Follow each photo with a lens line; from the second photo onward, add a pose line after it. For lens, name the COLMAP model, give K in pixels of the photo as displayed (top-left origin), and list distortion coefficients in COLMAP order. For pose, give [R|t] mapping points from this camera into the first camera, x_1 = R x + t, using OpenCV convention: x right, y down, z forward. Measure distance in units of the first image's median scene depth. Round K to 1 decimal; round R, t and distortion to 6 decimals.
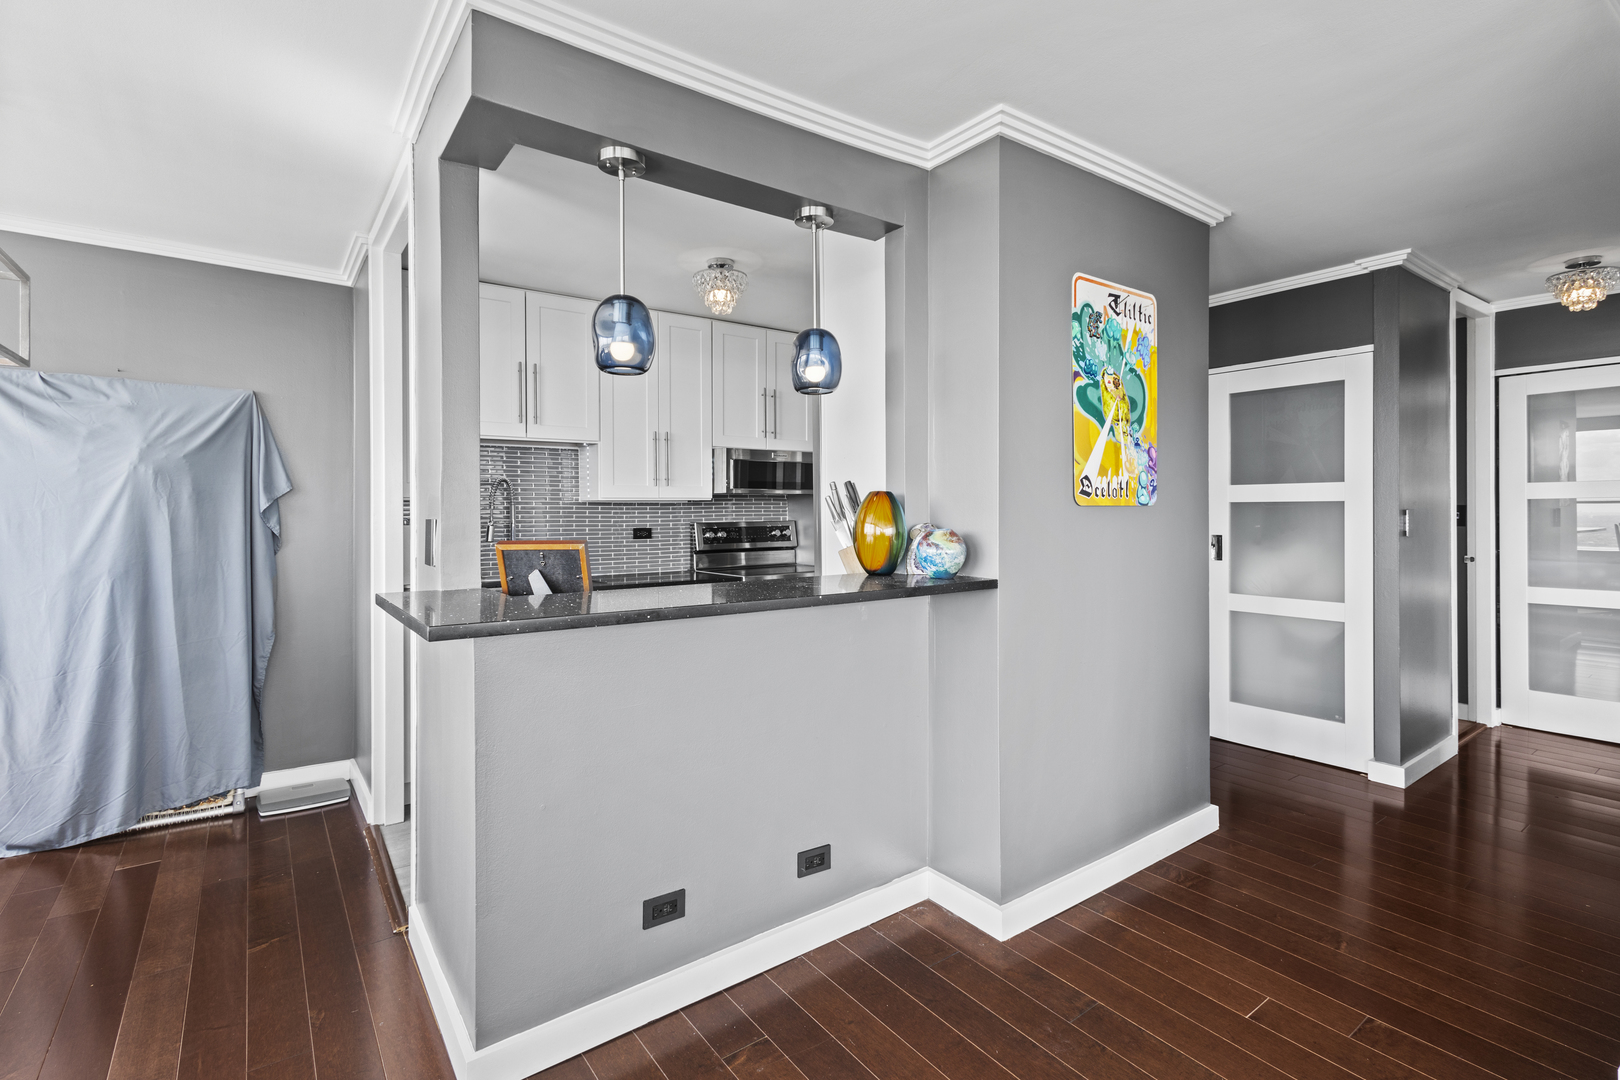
lens RADIAL K [[749.3, 0, 762.1], [0, 749.3, 515.0], [0, 0, 1]] dist [0.011717, -0.003888]
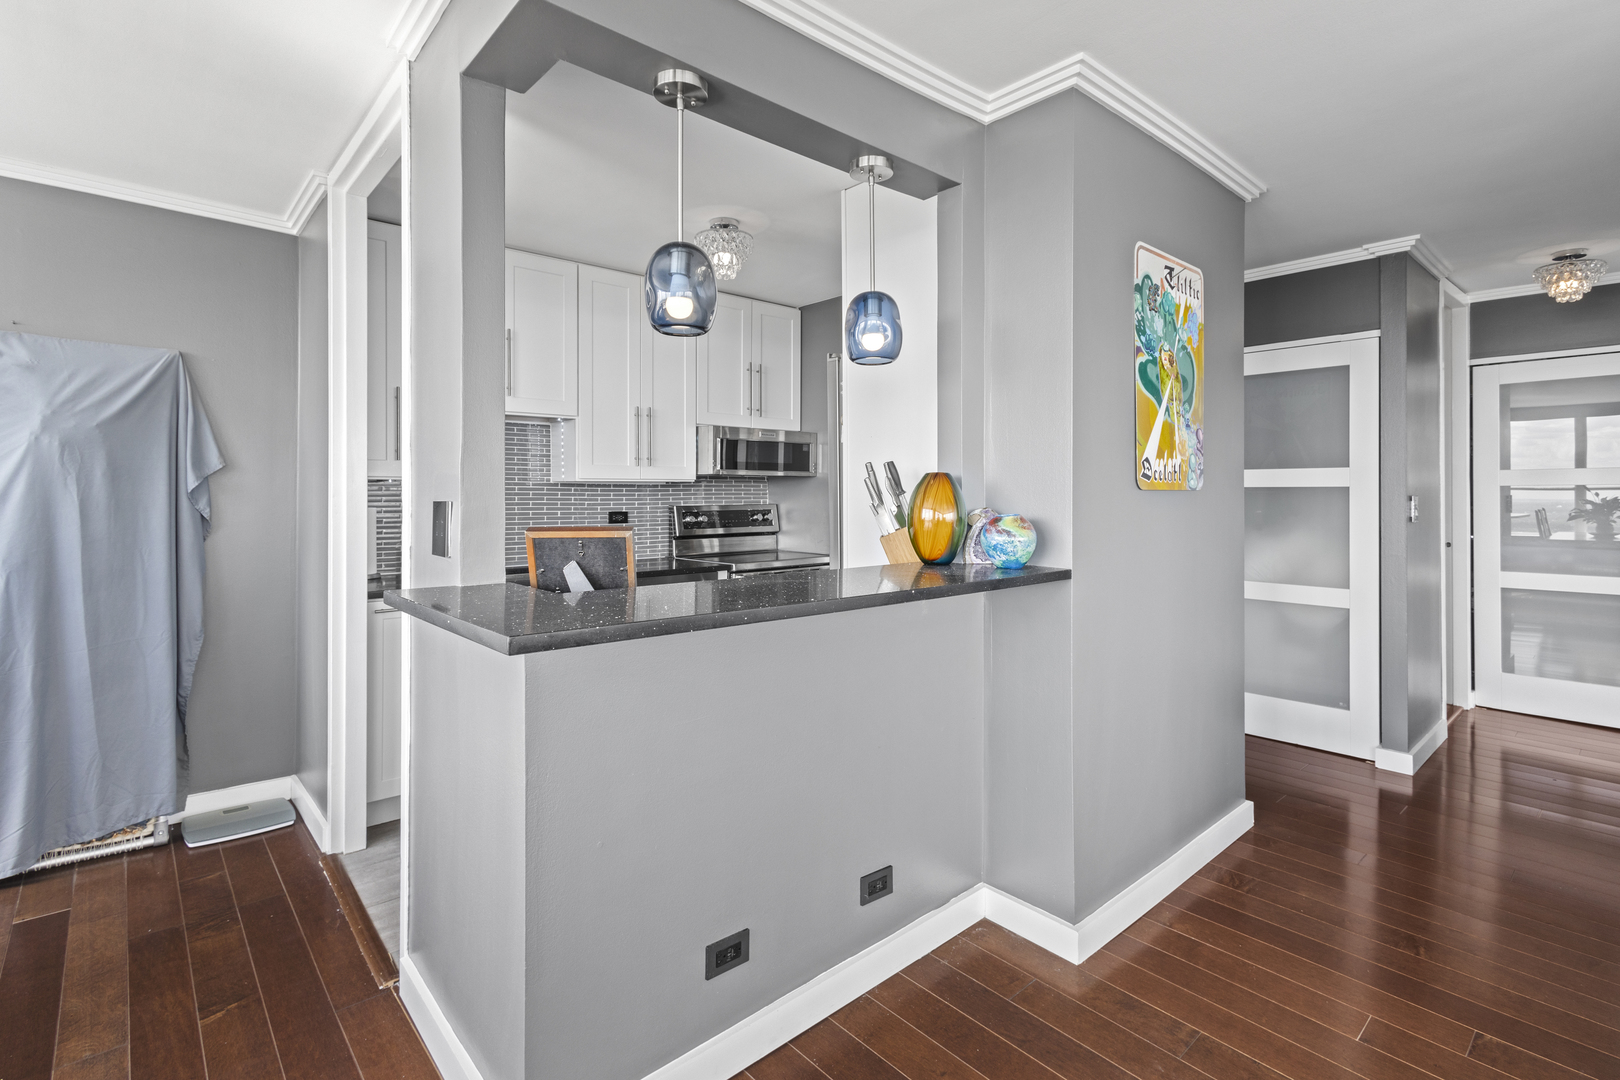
lens RADIAL K [[749.3, 0, 732.6], [0, 749.3, 495.0], [0, 0, 1]] dist [0.011717, -0.003888]
pose [[0.995550, 0.004874, 0.094105, -0.162115], [-0.004523, 0.999982, -0.003945, 0.000149], [-0.094122, 0.003501, 0.995554, 0.106405]]
